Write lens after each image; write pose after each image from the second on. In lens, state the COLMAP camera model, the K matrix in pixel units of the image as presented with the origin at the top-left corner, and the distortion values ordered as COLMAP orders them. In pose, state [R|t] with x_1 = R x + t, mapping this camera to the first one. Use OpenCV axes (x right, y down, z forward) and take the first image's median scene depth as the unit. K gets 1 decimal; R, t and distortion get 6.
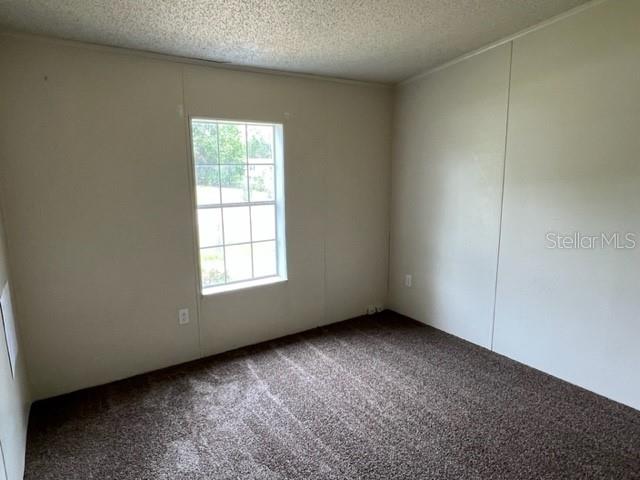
lens RADIAL K [[405.9, 0, 325.4], [0, 405.9, 242.9], [0, 0, 1]] dist [-0.002790, 0.000624]
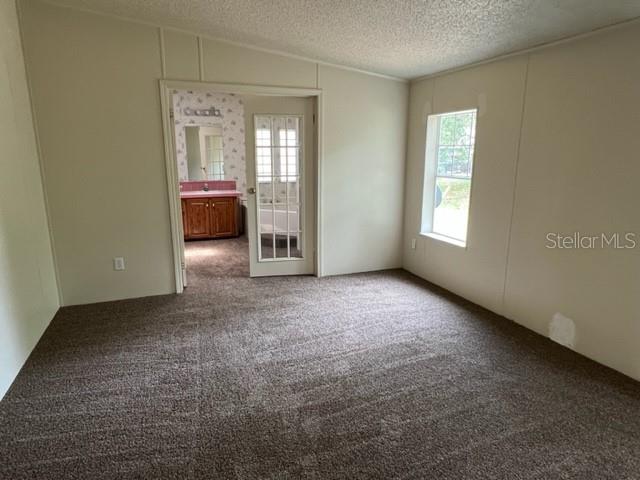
lens RADIAL K [[405.9, 0, 319.1], [0, 405.9, 239.0], [0, 0, 1]] dist [-0.002790, 0.000624]
pose [[-0.198610, 0.207142, -0.957938, 1.180578], [-0.175775, 0.954033, 0.242741, -0.147985], [0.964187, 0.216592, -0.153070, 0.851525]]
